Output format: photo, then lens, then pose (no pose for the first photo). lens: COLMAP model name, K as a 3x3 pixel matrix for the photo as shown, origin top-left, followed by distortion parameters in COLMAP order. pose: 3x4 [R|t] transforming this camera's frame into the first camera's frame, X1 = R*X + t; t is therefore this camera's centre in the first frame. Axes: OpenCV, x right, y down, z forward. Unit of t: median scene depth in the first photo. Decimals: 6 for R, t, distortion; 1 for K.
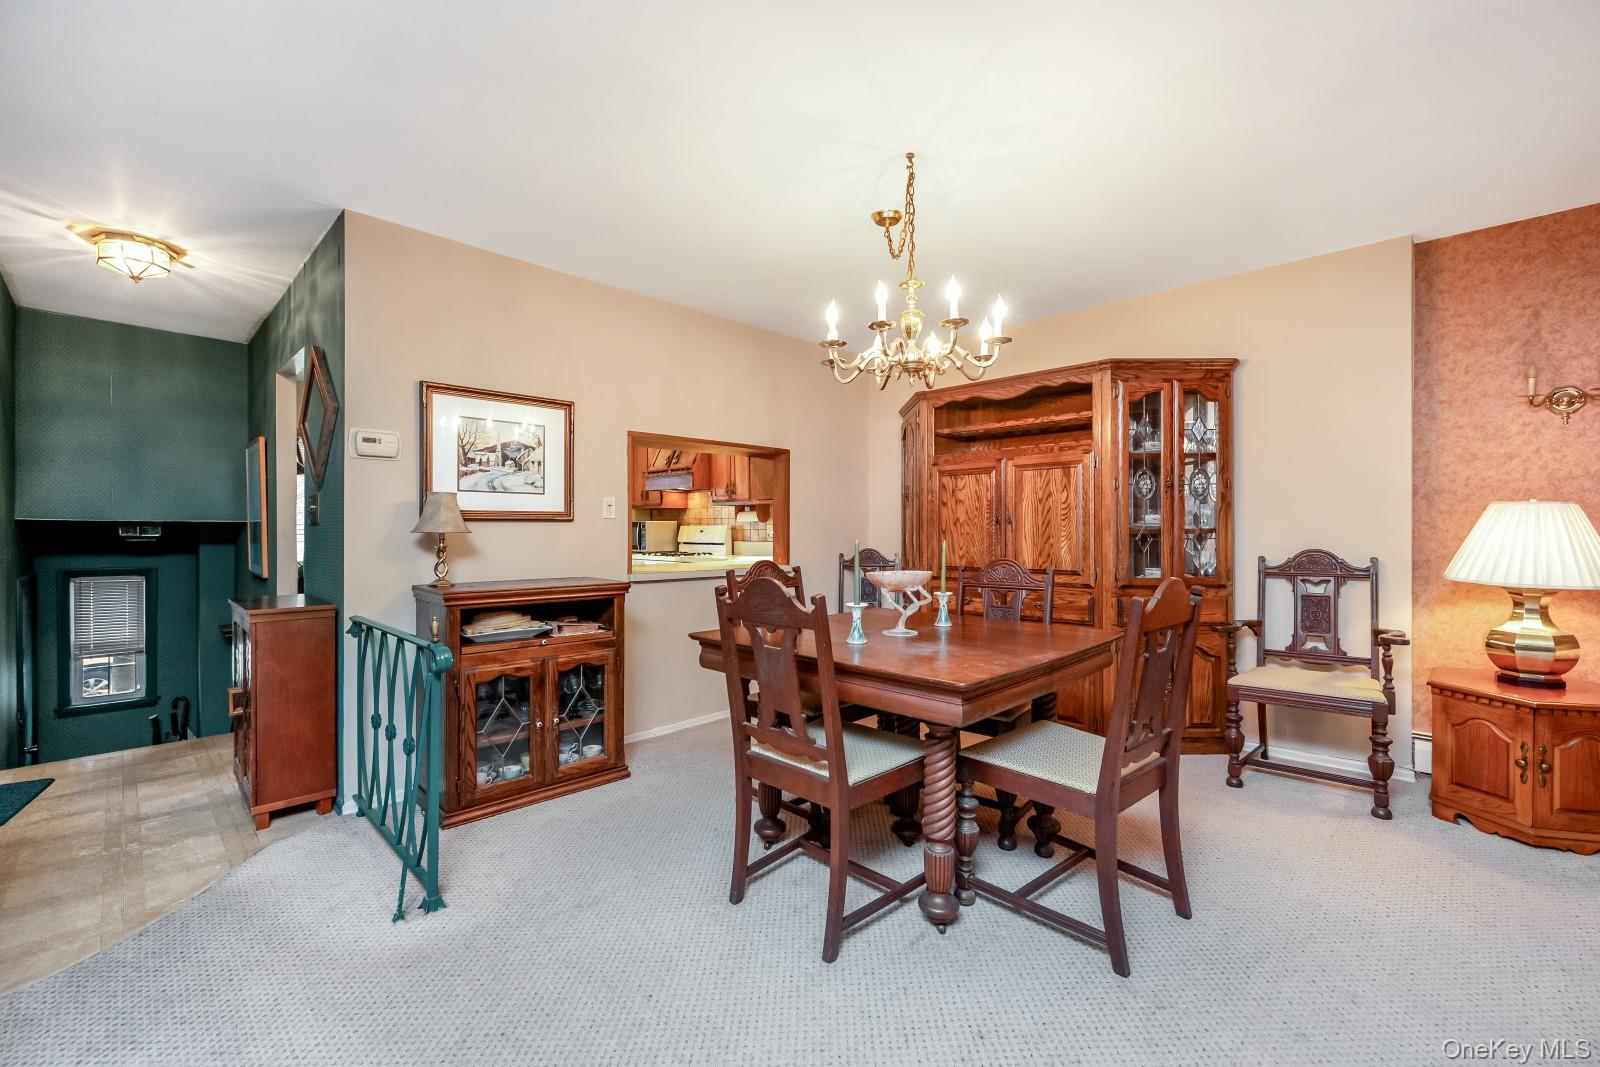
lens RADIAL K [[668.0, 0, 803.9], [0, 668.0, 532.6], [0, 0, 1]] dist [-0.002838, -0.000285]
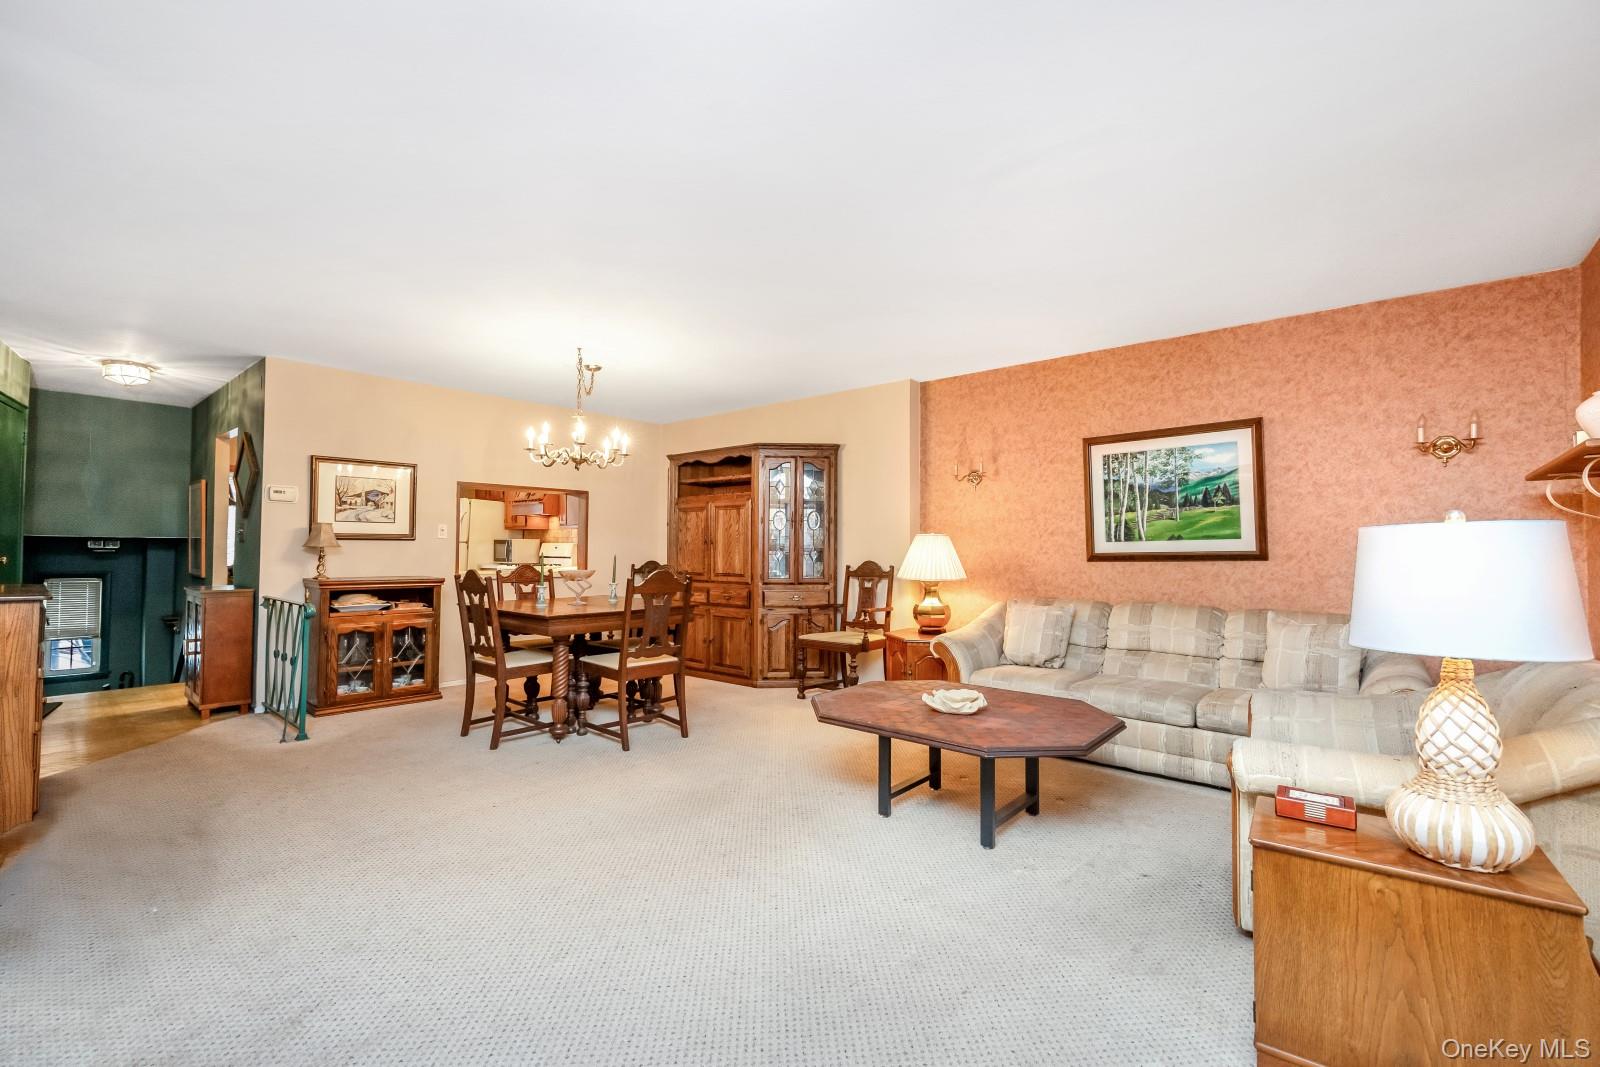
lens RADIAL K [[671.5, 0, 800.0], [0, 671.5, 533.5], [0, 0, 1]] dist [-0.002320, -0.000777]
pose [[0.997662, 0.008640, 0.067786, 0.510765], [-0.006957, 0.999663, -0.025020, 0.000717], [-0.067980, 0.024490, 0.997386, -0.719266]]
